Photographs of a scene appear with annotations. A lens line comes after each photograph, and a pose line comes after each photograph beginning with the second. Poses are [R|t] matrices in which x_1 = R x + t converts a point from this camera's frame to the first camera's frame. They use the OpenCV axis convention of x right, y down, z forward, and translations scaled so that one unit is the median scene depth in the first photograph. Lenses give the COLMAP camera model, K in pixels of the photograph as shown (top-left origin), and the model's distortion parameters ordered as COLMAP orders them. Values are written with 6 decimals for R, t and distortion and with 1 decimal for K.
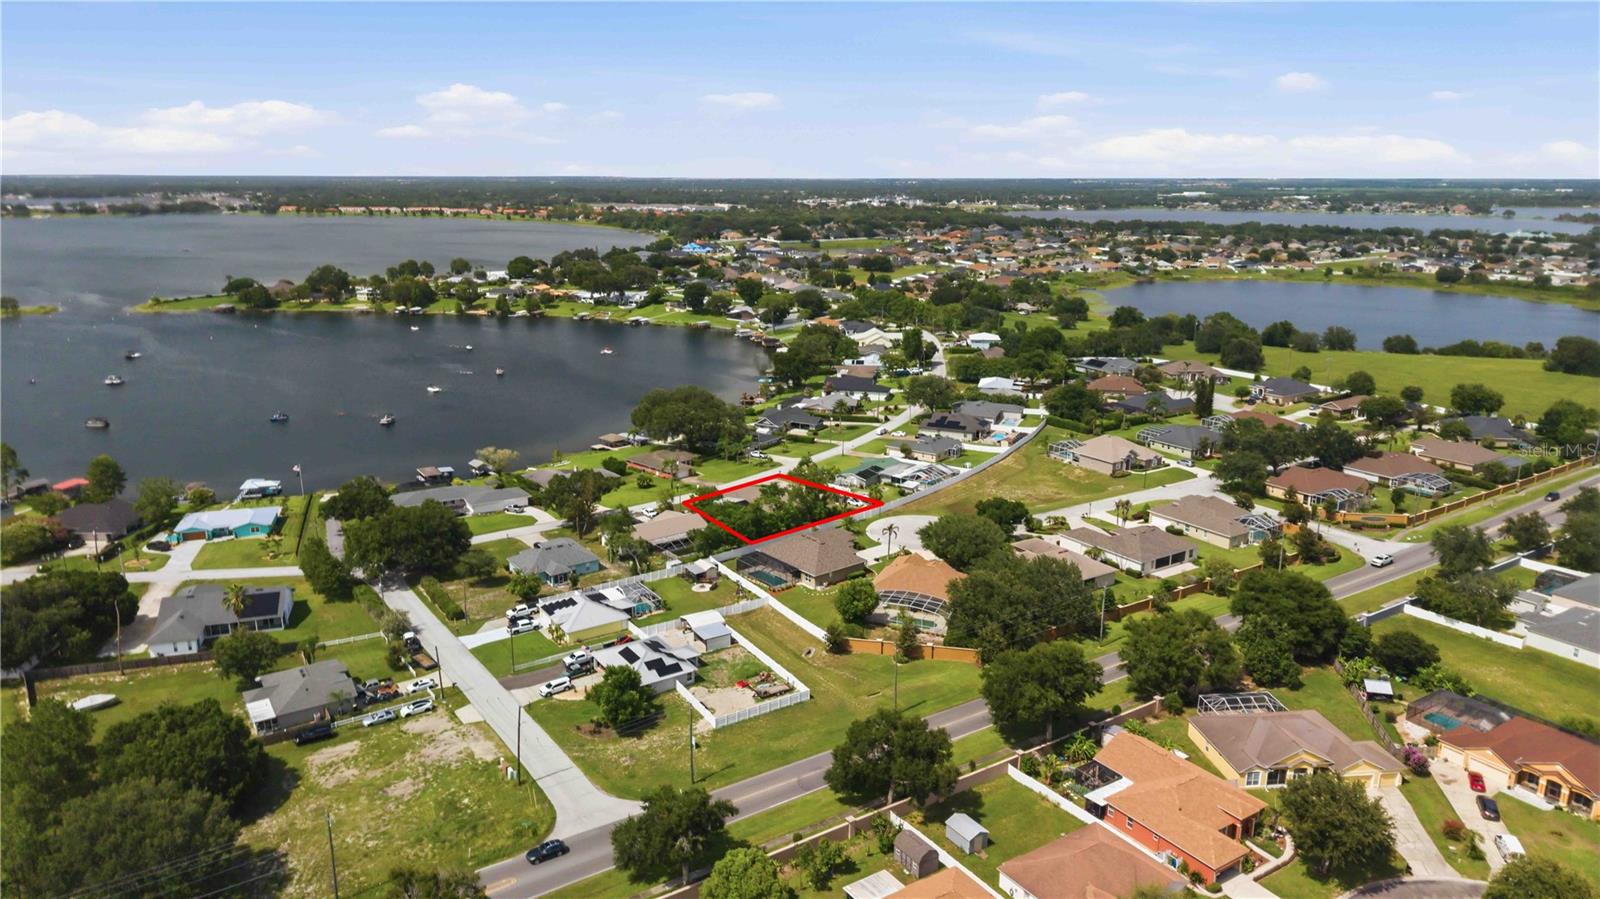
lens RADIAL K [[1092.6, 0, 800.0], [0, 1092.6, 449.5], [0, 0, 1]] dist [0.084431, -0.111933]
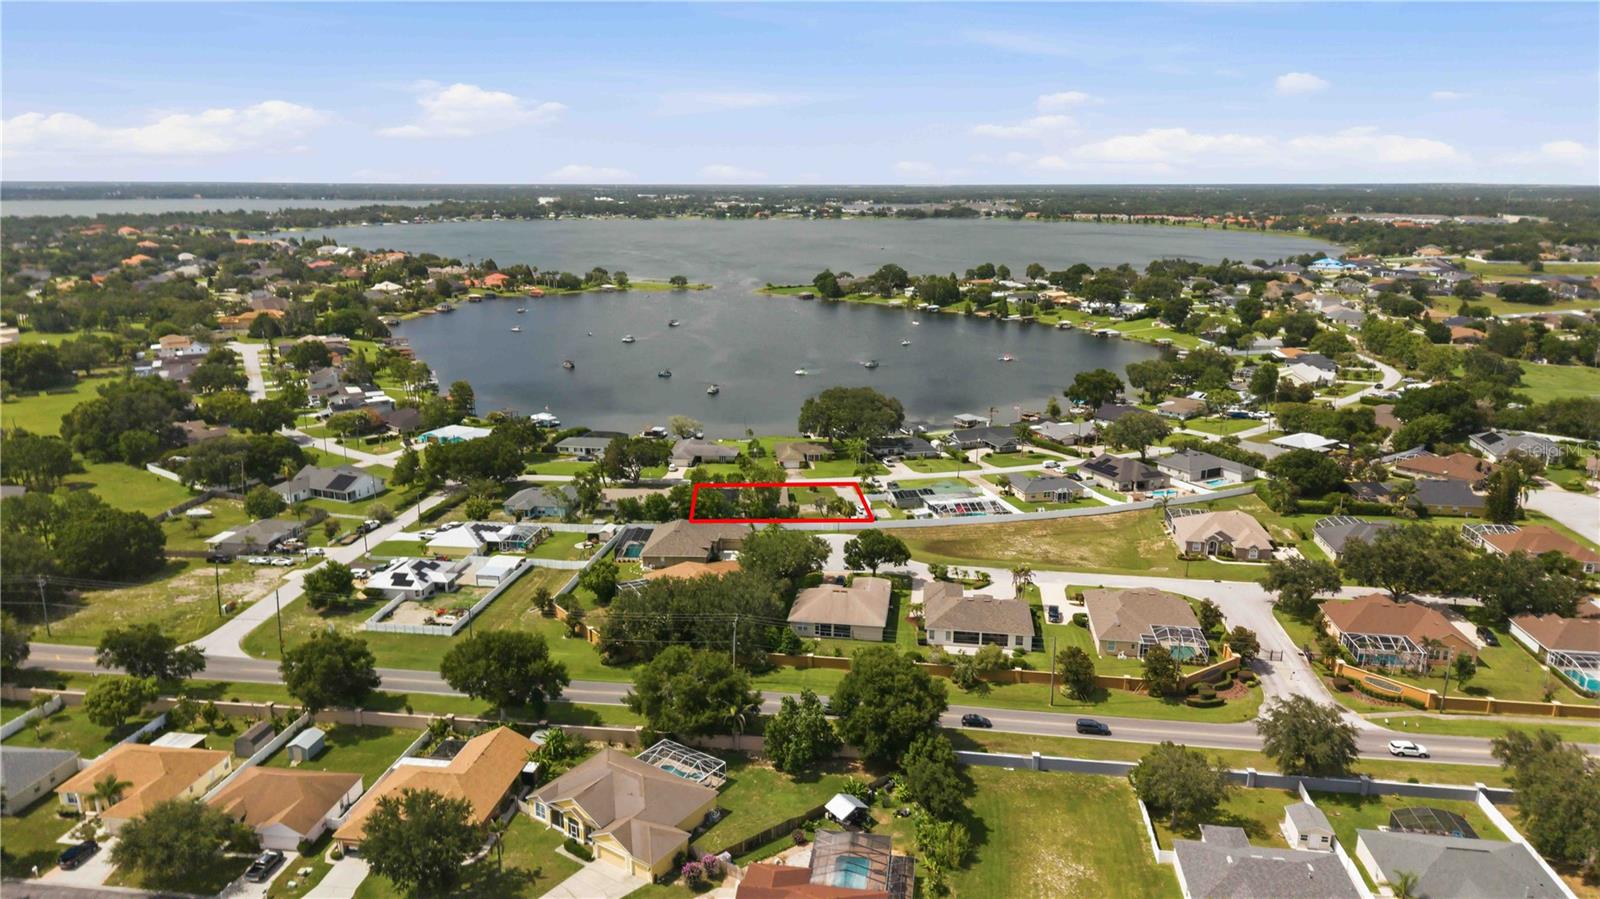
lens RADIAL K [[1092.6, 0, 800.0], [0, 1092.6, 449.5], [0, 0, 1]] dist [0.084431, -0.111933]
pose [[0.741243, 0.159600, -0.651987, 0.284846], [-0.163672, 0.984979, 0.055035, -0.025329], [0.650977, 0.065918, 0.756230, 0.097609]]
